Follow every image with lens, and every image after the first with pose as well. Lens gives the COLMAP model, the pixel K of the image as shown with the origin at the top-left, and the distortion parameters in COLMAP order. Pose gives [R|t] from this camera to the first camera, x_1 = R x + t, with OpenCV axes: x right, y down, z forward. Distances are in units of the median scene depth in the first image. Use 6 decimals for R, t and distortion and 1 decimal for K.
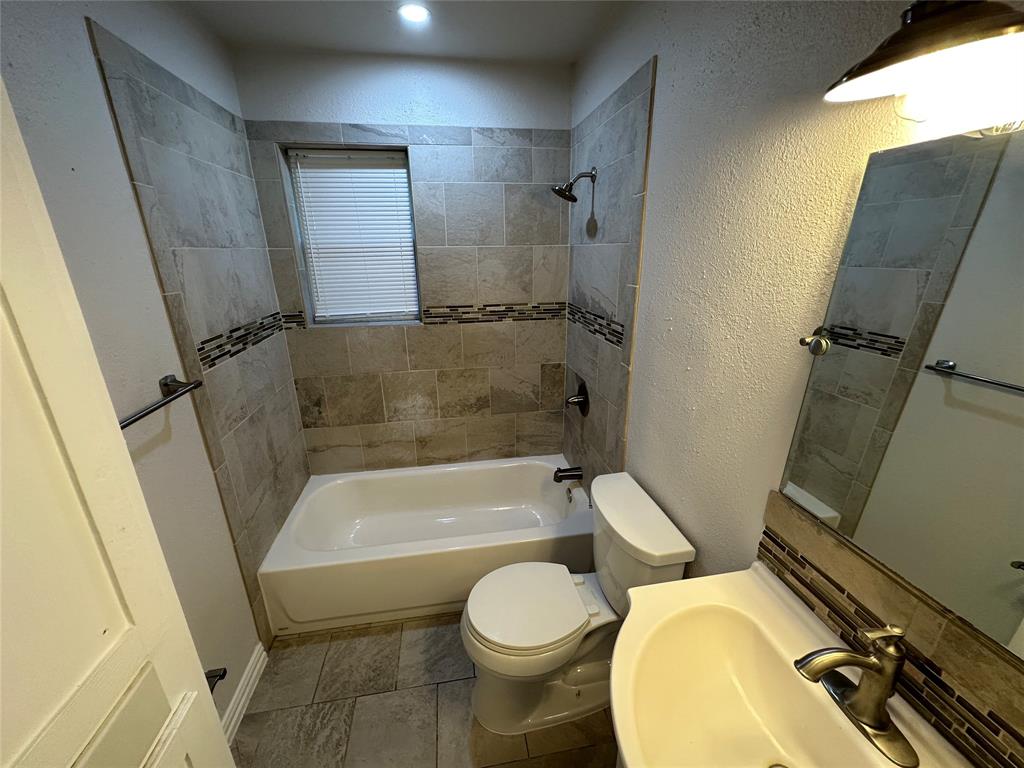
lens RADIAL K [[407.5, 0, 512.7], [0, 407.5, 383.4], [0, 0, 1]] dist [-0.002856, 0.000516]
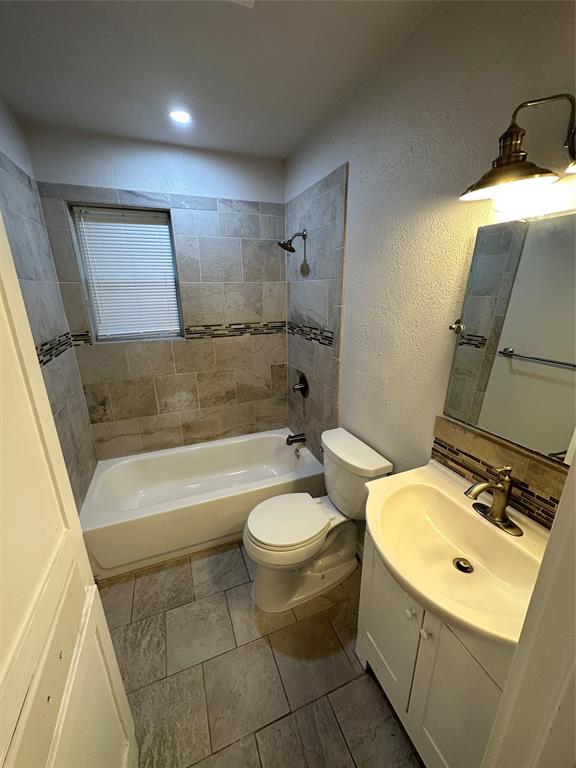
lens RADIAL K [[305.6, 0, 288.7], [0, 305.6, 384.4], [0, 0, 1]] dist [-0.002856, 0.000516]
pose [[0.976848, -0.062117, 0.204718, -0.110317], [0.065935, 0.997753, -0.011878, 0.044454], [-0.203520, 0.025101, 0.978749, -0.071388]]
